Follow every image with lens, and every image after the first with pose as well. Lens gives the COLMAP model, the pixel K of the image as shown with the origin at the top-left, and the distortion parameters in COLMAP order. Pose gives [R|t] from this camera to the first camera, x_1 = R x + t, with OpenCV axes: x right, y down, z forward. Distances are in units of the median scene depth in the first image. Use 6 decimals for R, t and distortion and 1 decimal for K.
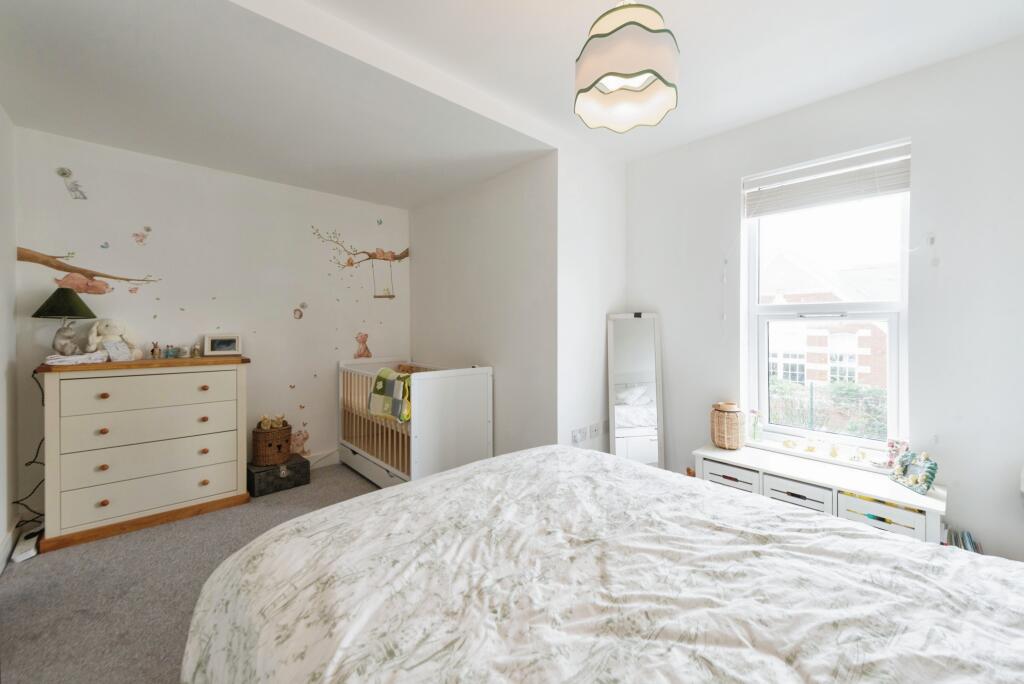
lens RADIAL K [[415.6, 0, 516.5], [0, 415.6, 311.3], [0, 0, 1]] dist [0.011414, -0.004430]
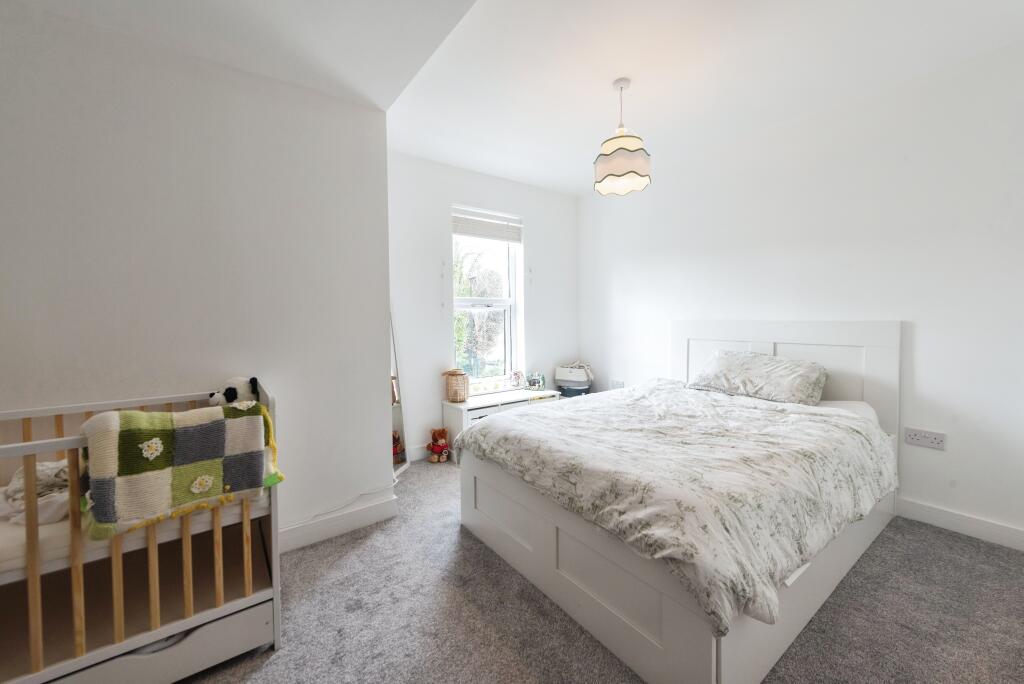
lens RADIAL K [[415.6, 0, 516.5], [0, 415.6, 311.3], [0, 0, 1]] dist [0.011414, -0.004430]
pose [[0.122144, 0.005227, 0.992499, -0.991997], [-0.009930, 0.999943, -0.004044, 0.039819], [-0.992463, -0.009361, 0.122189, 0.774370]]
